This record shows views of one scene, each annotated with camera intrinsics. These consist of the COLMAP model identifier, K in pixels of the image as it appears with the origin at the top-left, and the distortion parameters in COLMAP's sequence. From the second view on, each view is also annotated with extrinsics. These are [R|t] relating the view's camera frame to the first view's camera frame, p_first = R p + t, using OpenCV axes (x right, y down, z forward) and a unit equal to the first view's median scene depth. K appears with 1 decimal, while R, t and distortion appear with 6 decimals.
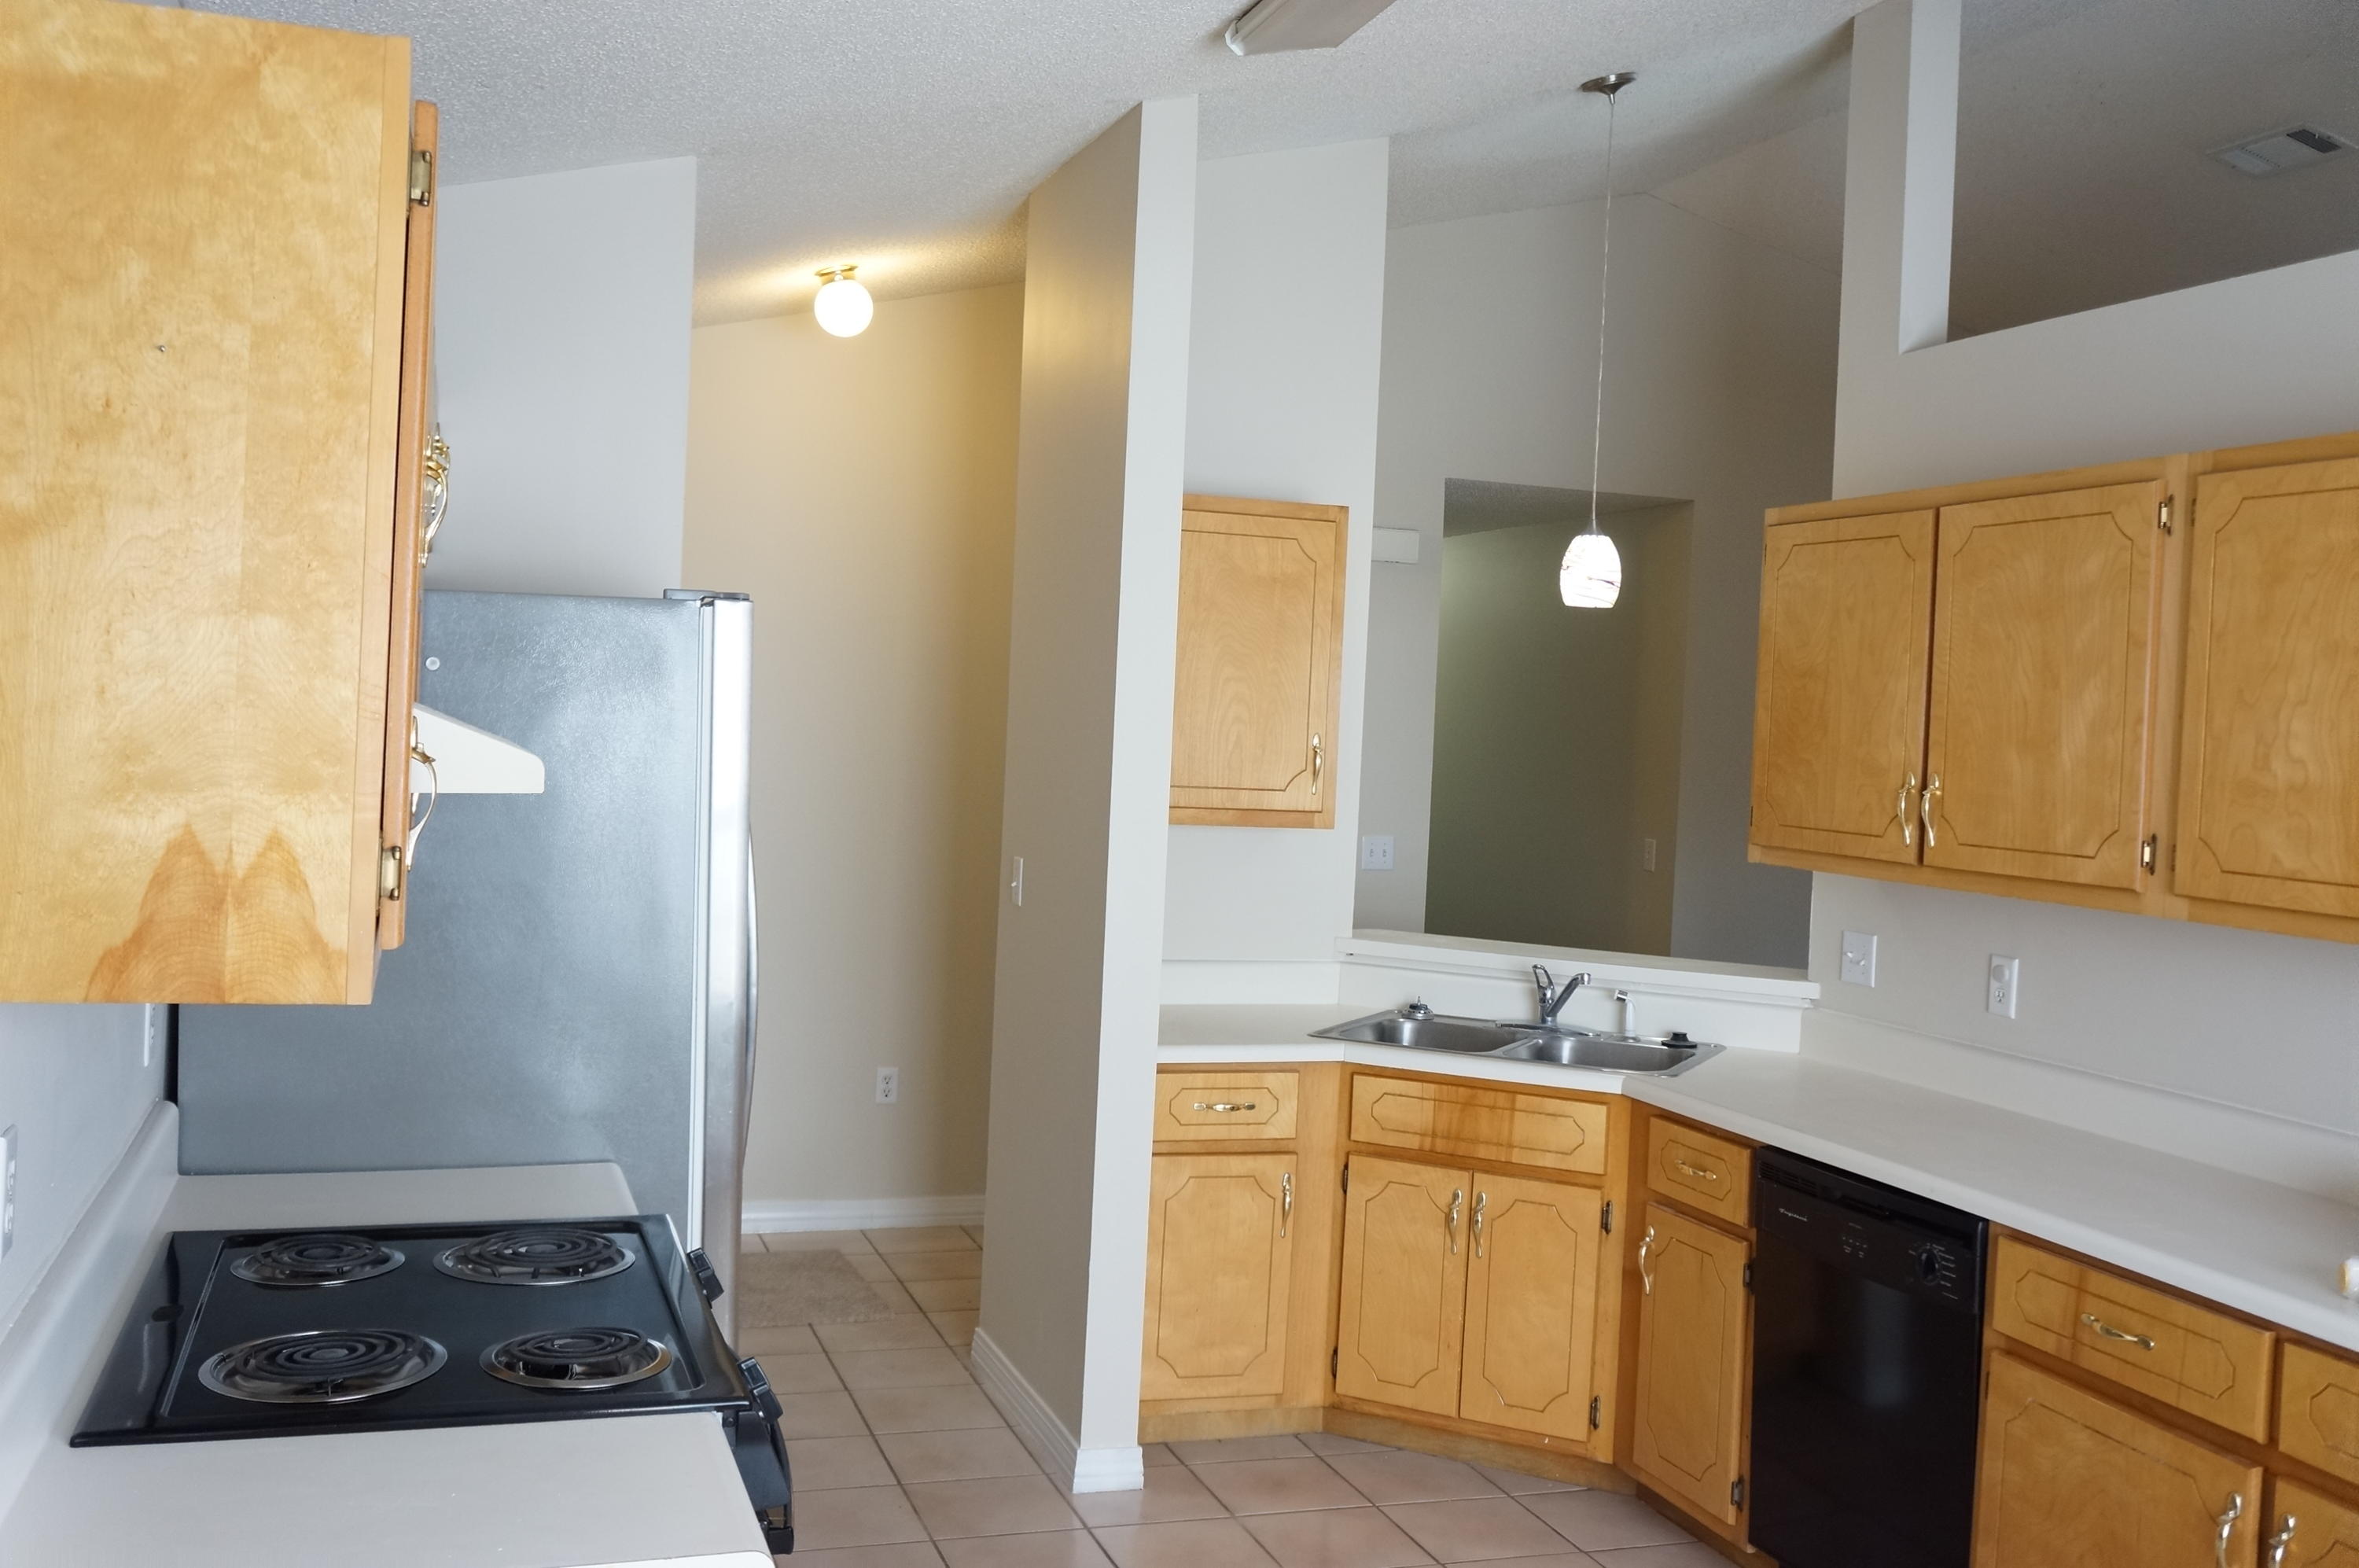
lens RADIAL K [[2172.6, 0, 1178.3], [0, 2172.6, 785.5], [0, 0, 1]] dist [0.005865, 0.000000]
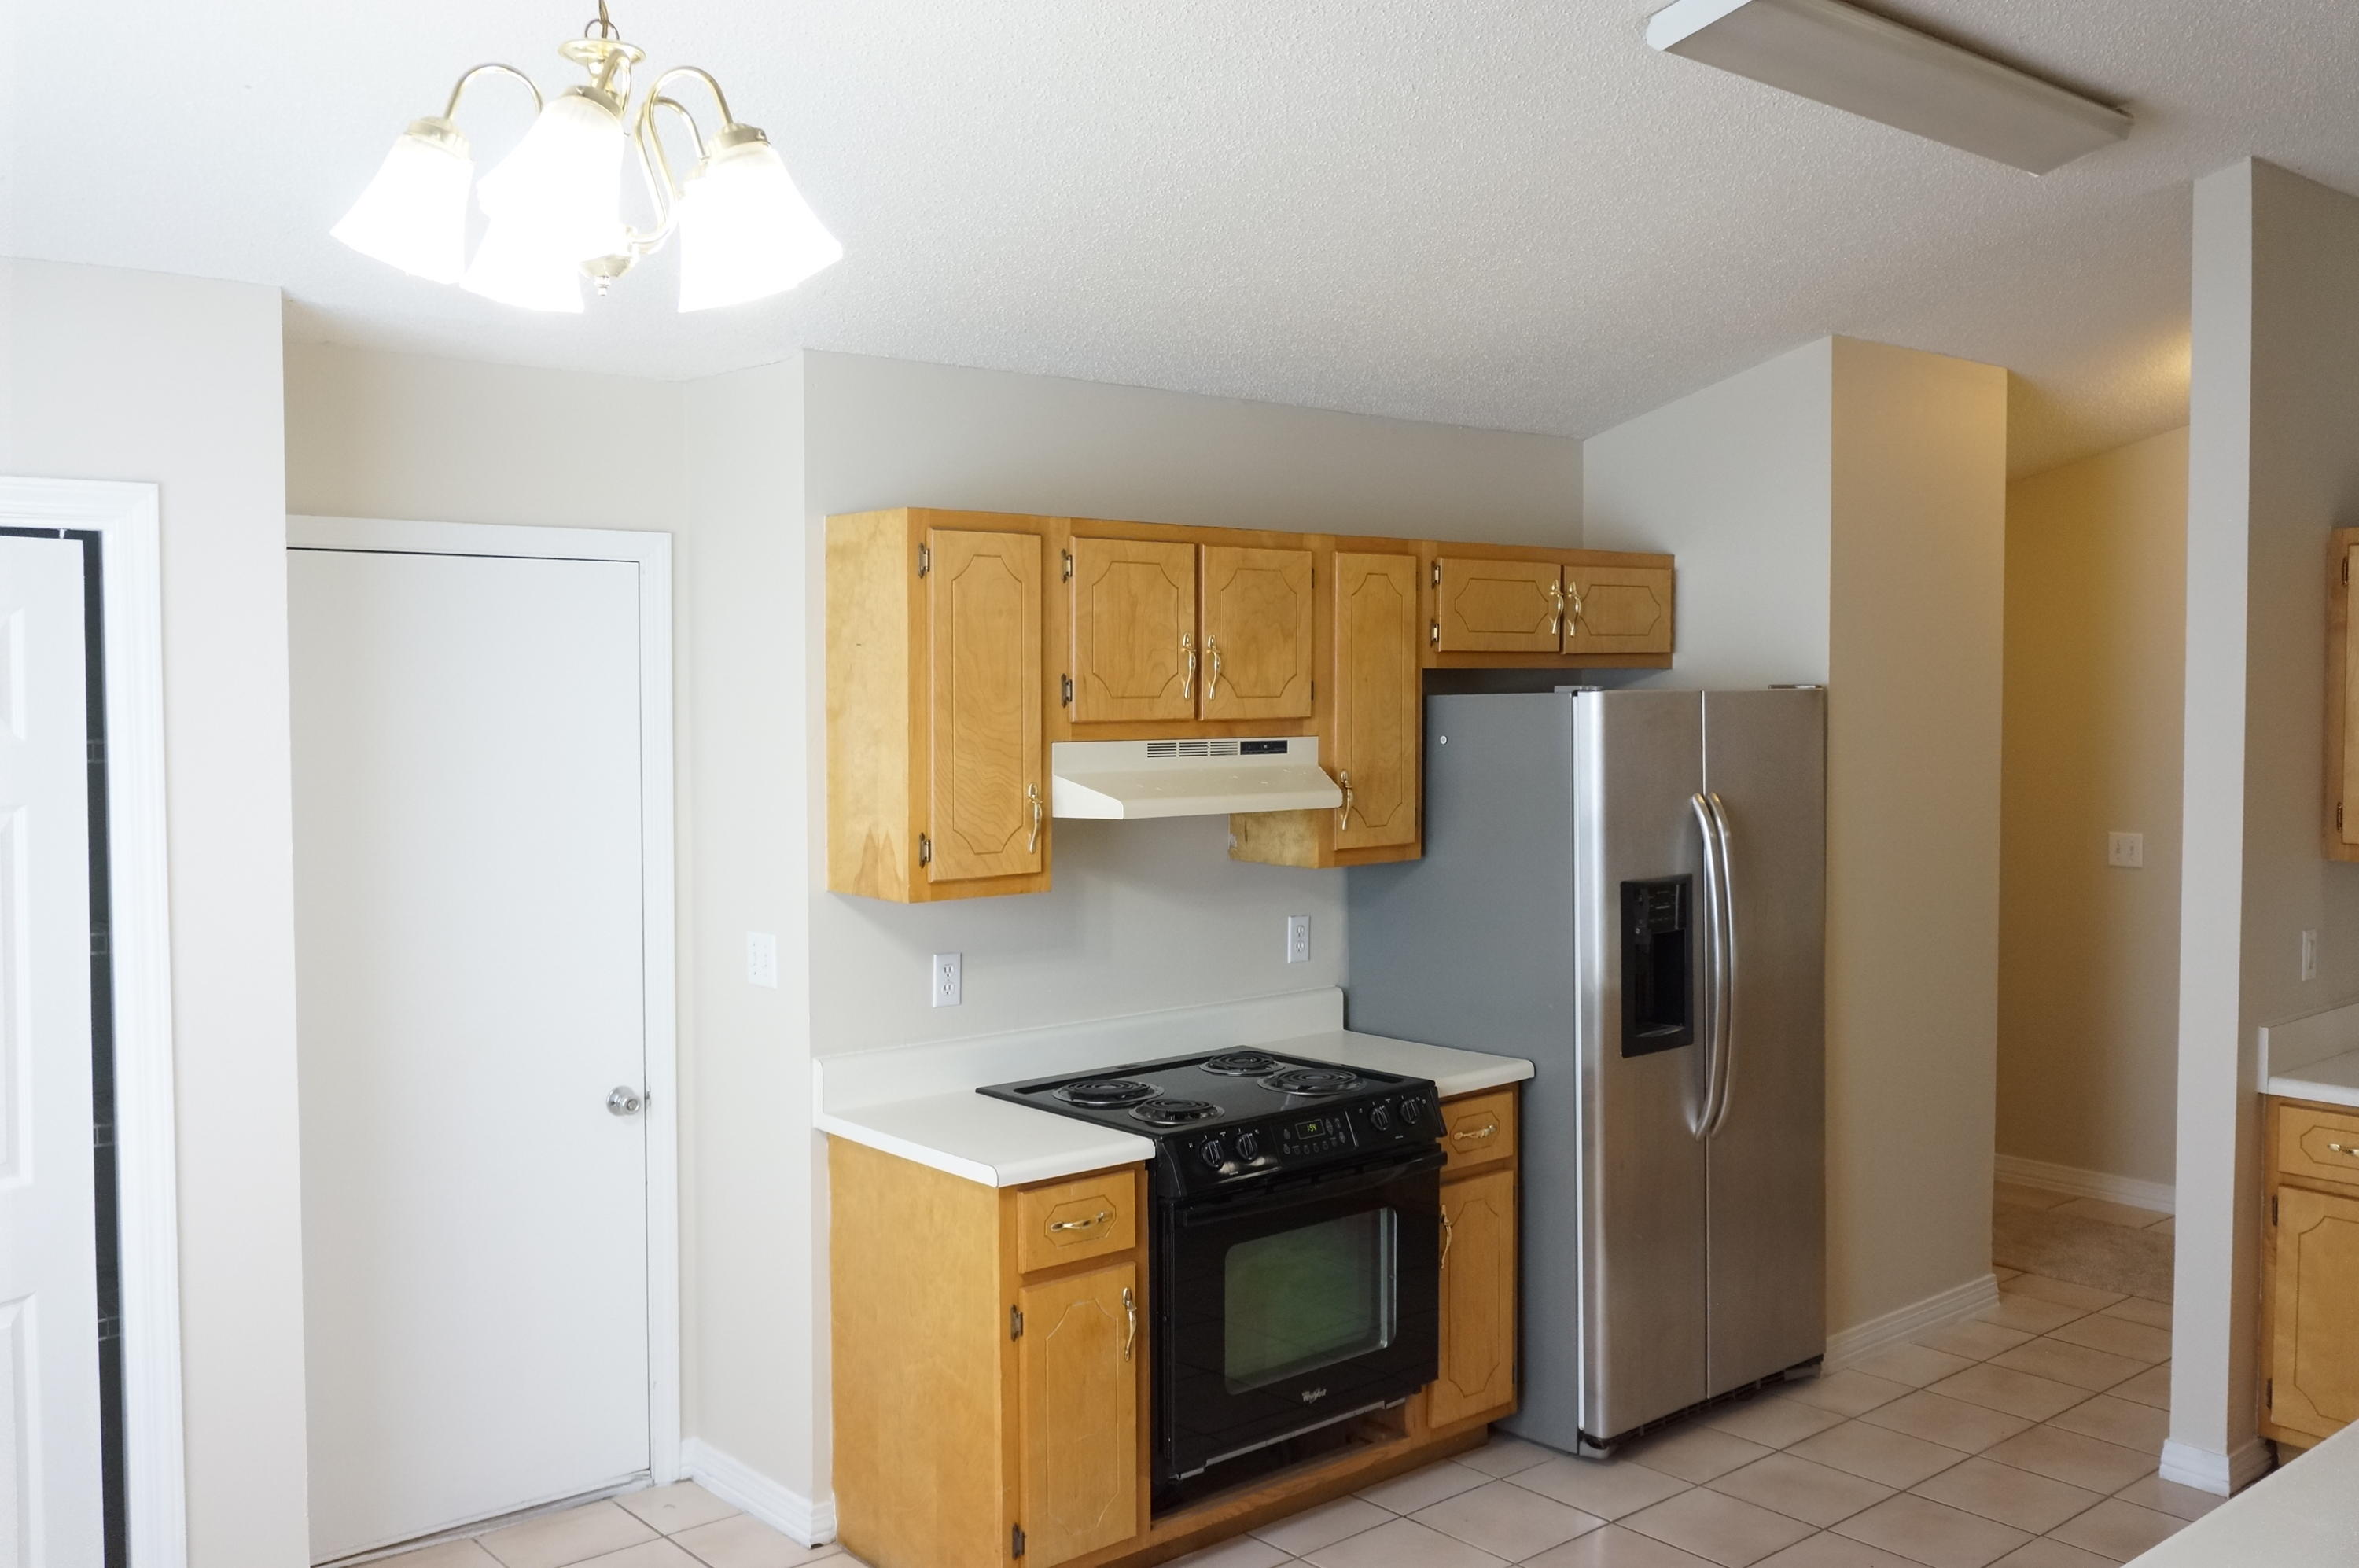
lens RADIAL K [[2080.6, 0, 1179.6], [0, 2080.6, 778.2], [0, 0, 1]] dist [0.019171, 0.021782]
pose [[0.381644, 0.005197, -0.924295, 1.946988], [-0.009941, 0.999949, 0.001518, -0.047950], [0.924256, 0.008609, 0.381676, 0.405001]]
